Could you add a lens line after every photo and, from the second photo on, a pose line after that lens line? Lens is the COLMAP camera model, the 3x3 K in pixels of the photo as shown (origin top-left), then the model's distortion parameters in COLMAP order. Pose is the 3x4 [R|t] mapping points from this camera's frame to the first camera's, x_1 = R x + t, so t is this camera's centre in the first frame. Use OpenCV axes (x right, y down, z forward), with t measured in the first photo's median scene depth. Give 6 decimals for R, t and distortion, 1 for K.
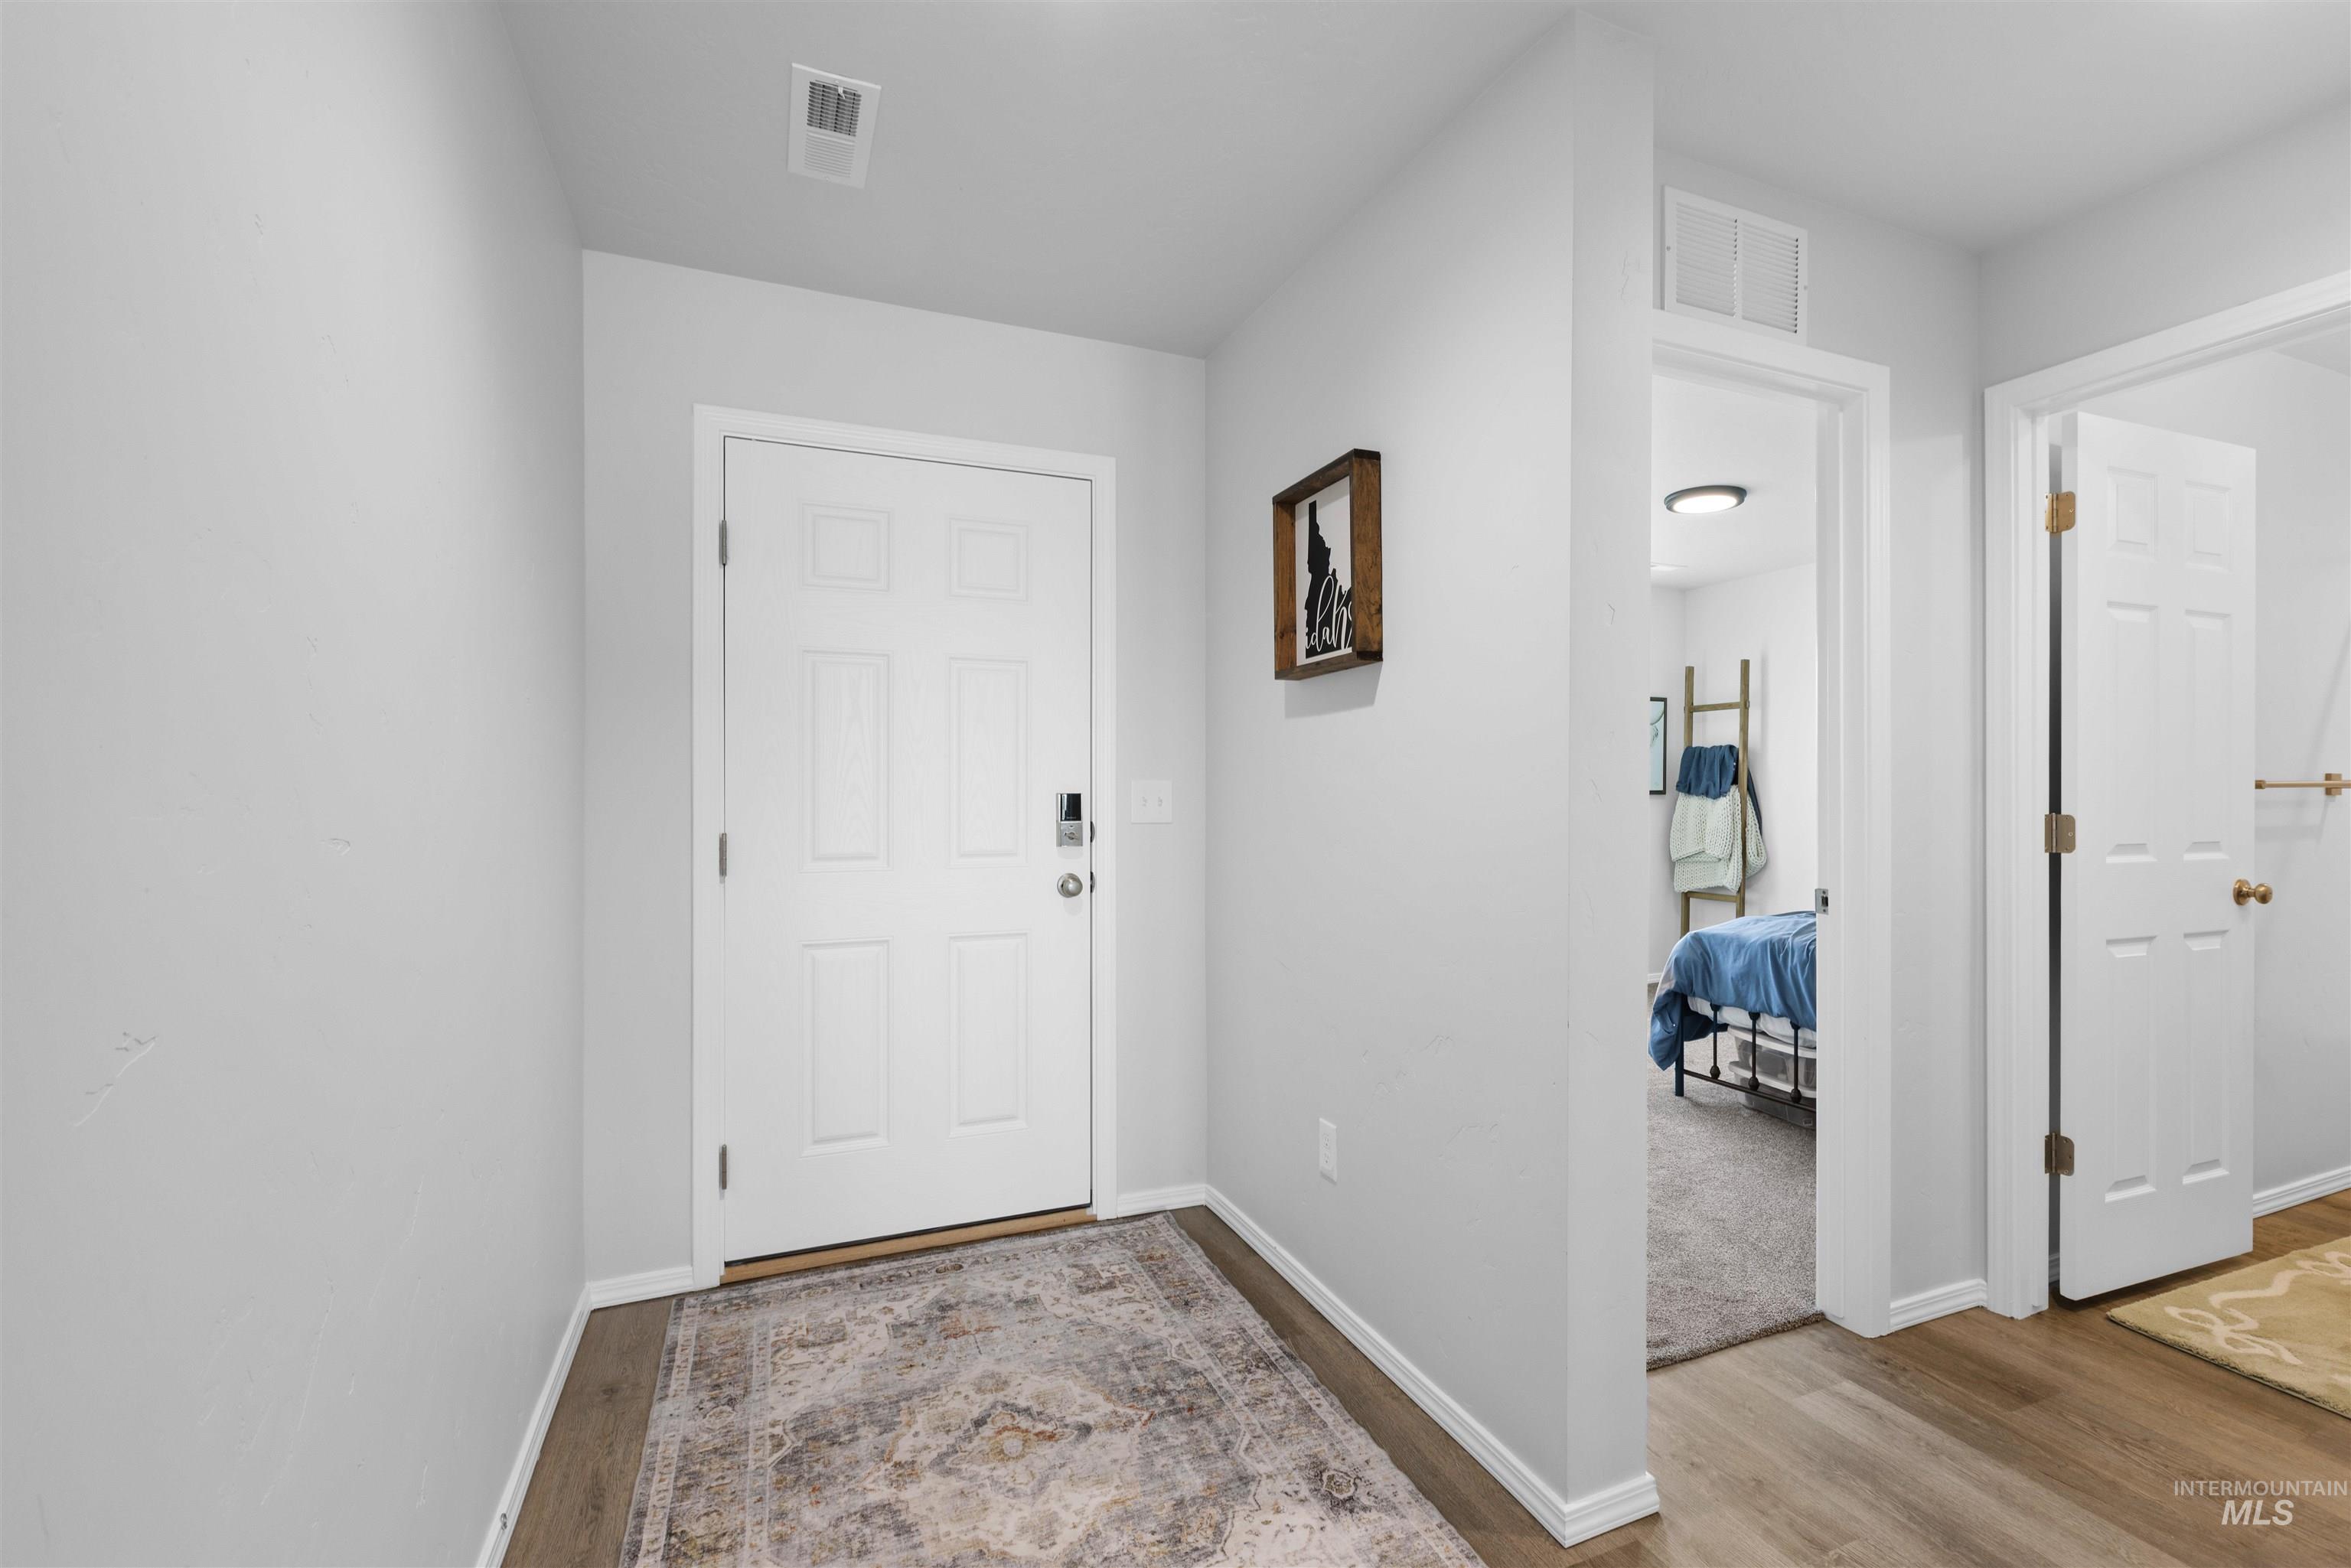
lens RADIAL K [[1073.0, 0, 1262.8], [0, 1073.0, 783.7], [0, 0, 1]] dist [0.000248, -0.000645]
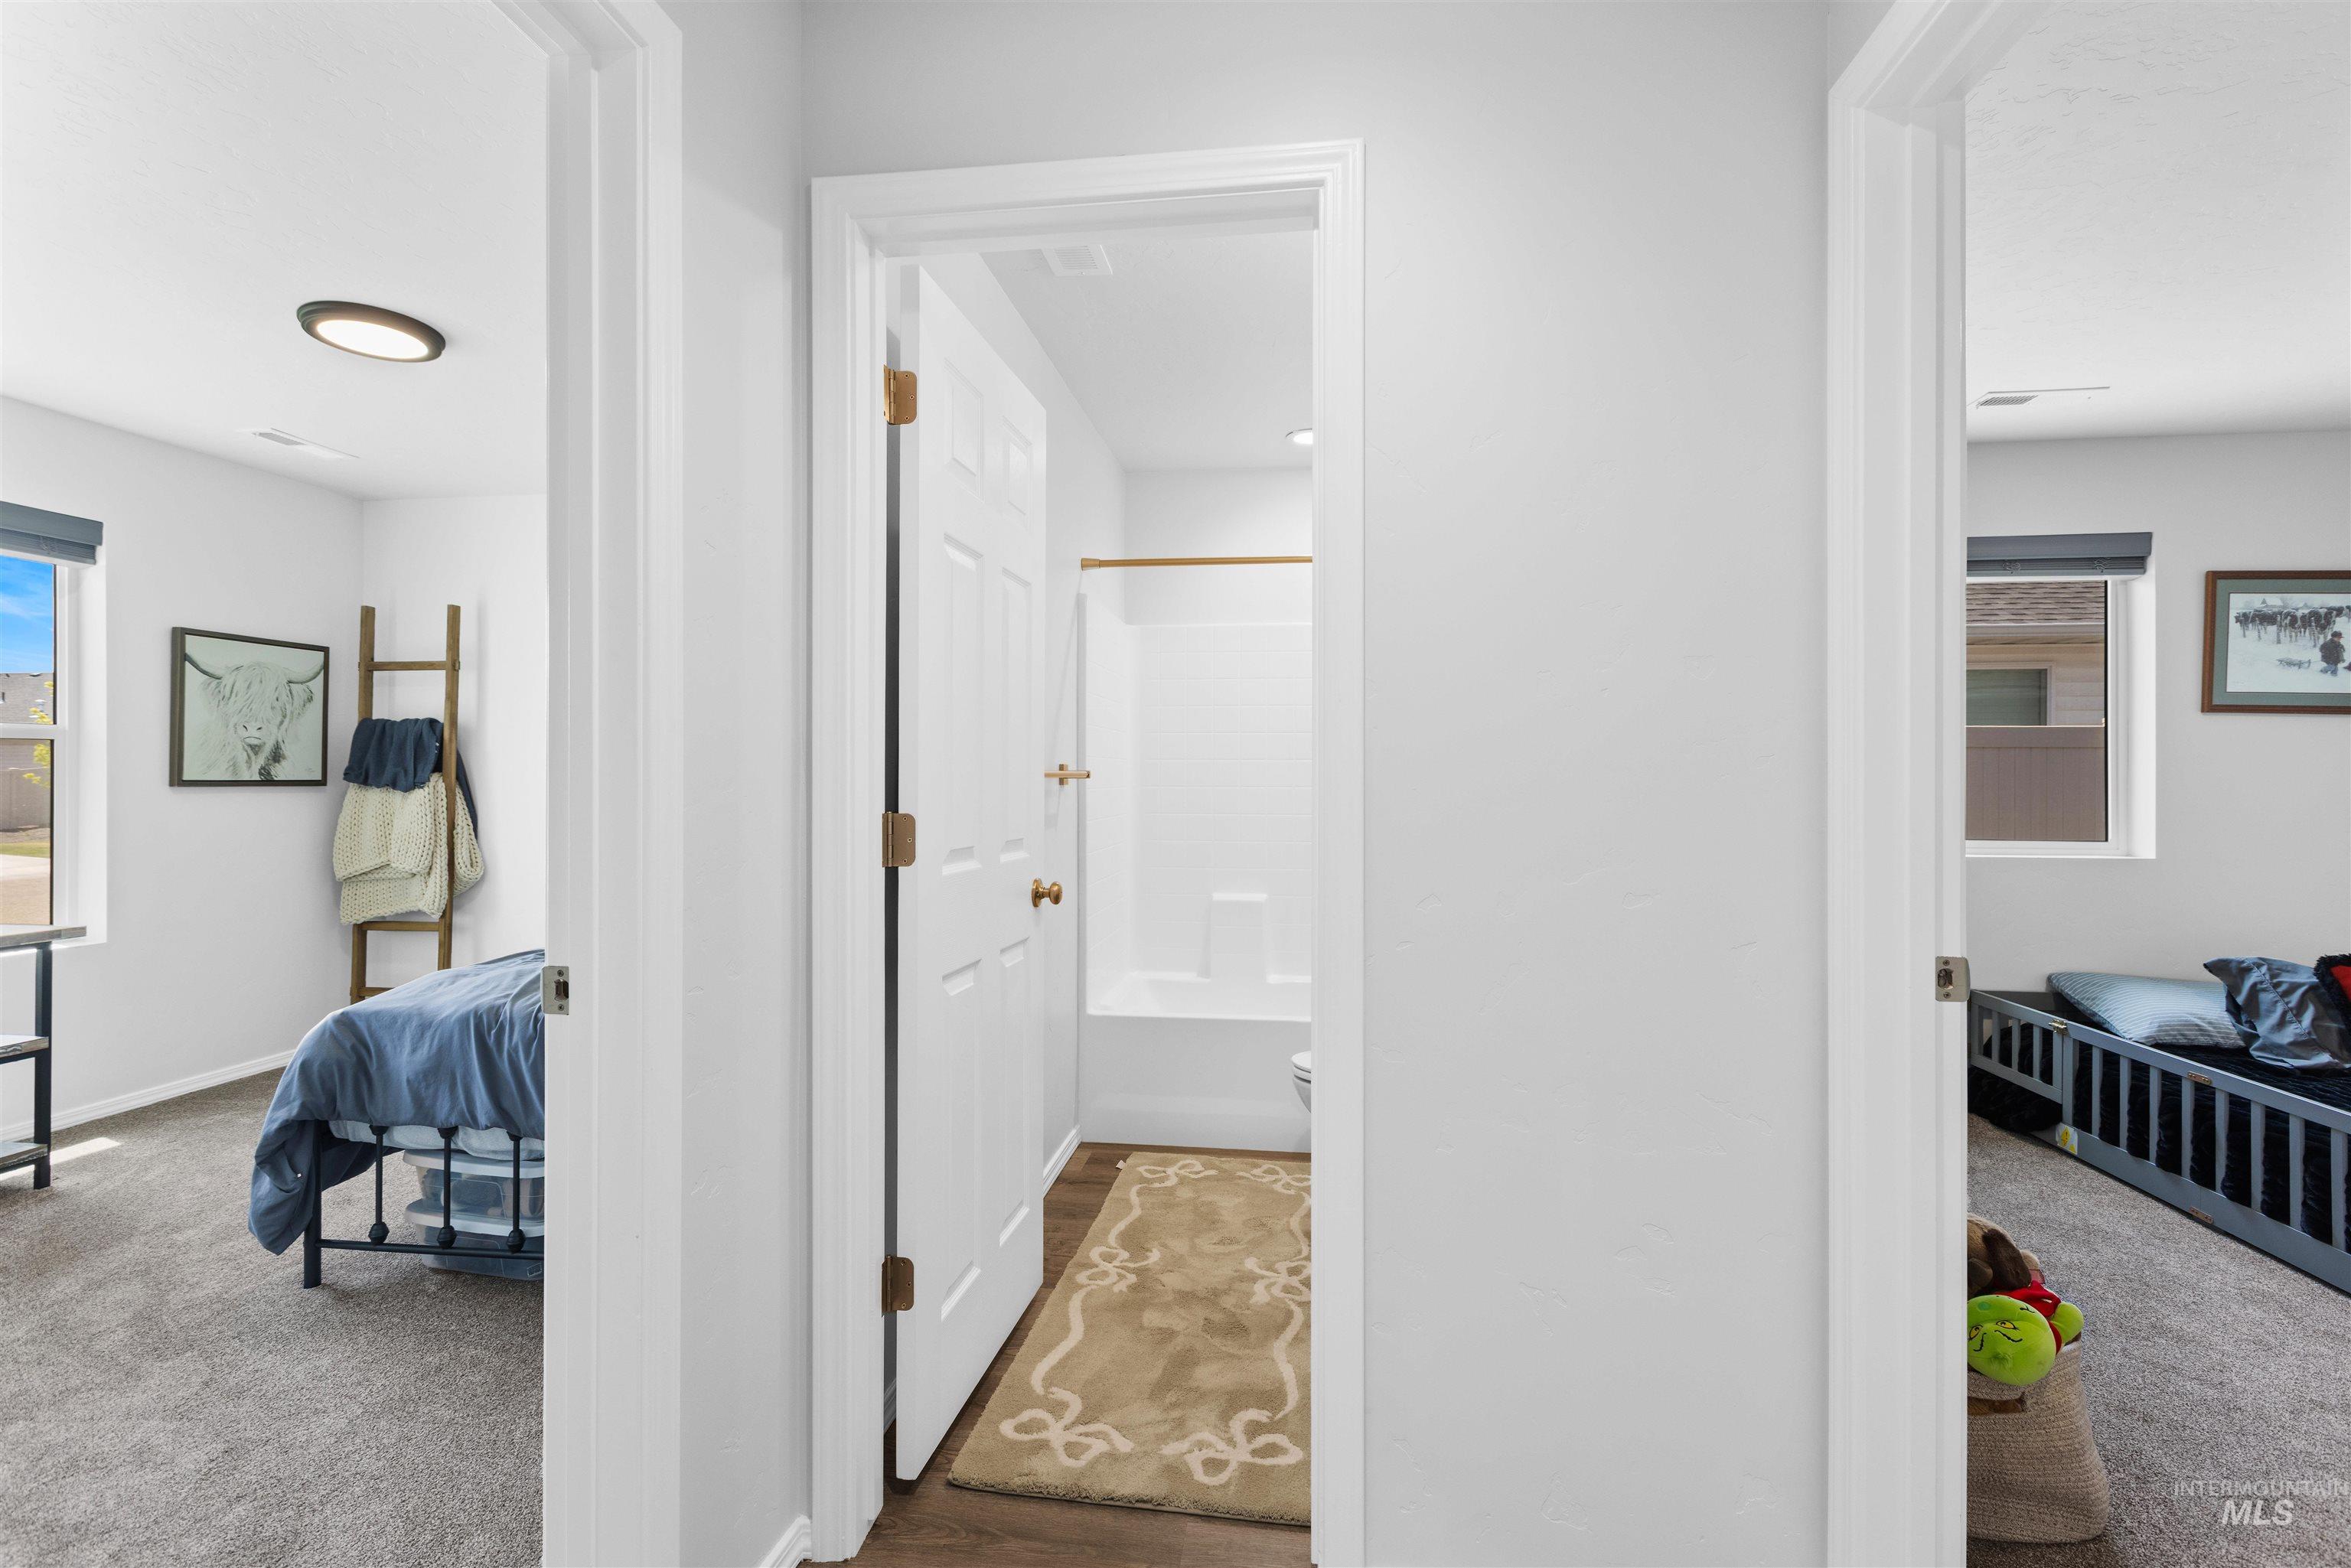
lens RADIAL K [[1046.2, 0, 1190.3], [0, 1046.2, 782.7], [0, 0, 1]] dist [0.001399, -0.001275]
pose [[0.521302, -0.000891, 0.853372, 0.156203], [-0.006343, 0.999968, 0.004919, 0.002103], [-0.853349, -0.007977, 0.521279, 0.297746]]
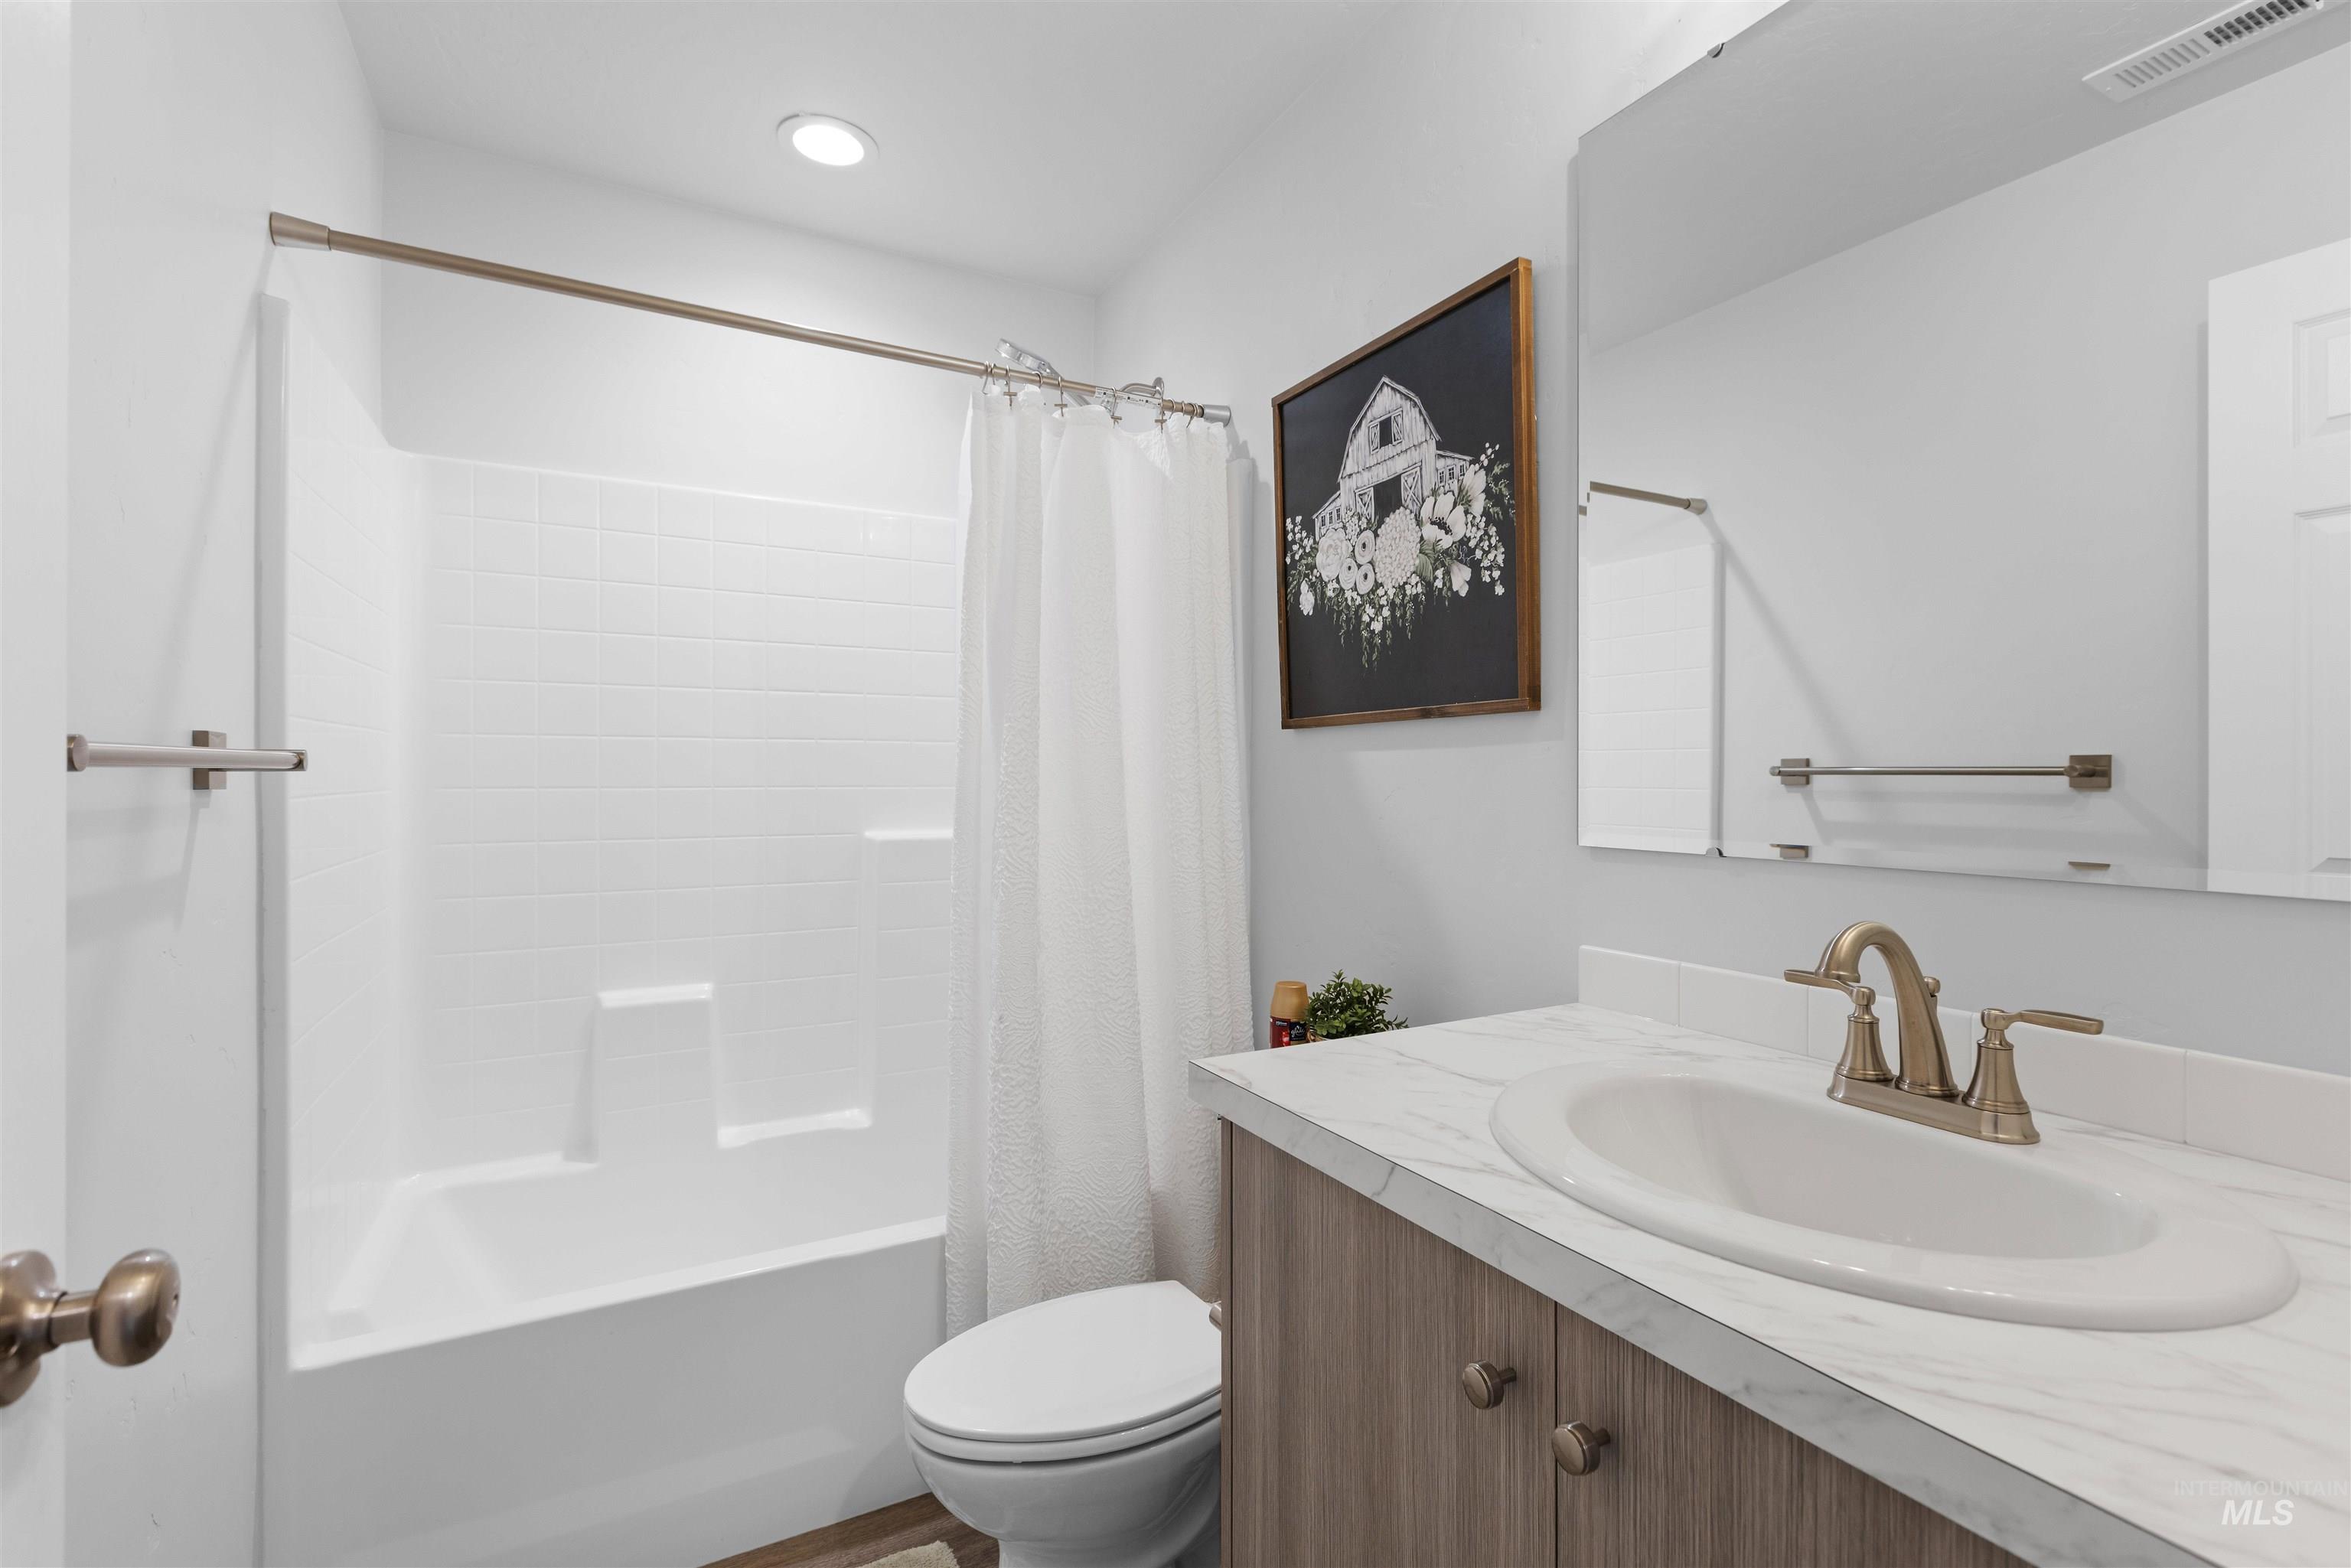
lens RADIAL K [[1069.9, 0, 1208.2], [0, 1069.9, 772.0], [0, 0, 1]] dist [0.000512, 0.000382]
pose [[-0.077634, 0.002399, 0.996979, 0.494413], [-0.009765, 0.999947, -0.003166, 0.002226], [-0.996934, -0.009982, -0.077606, 0.561964]]
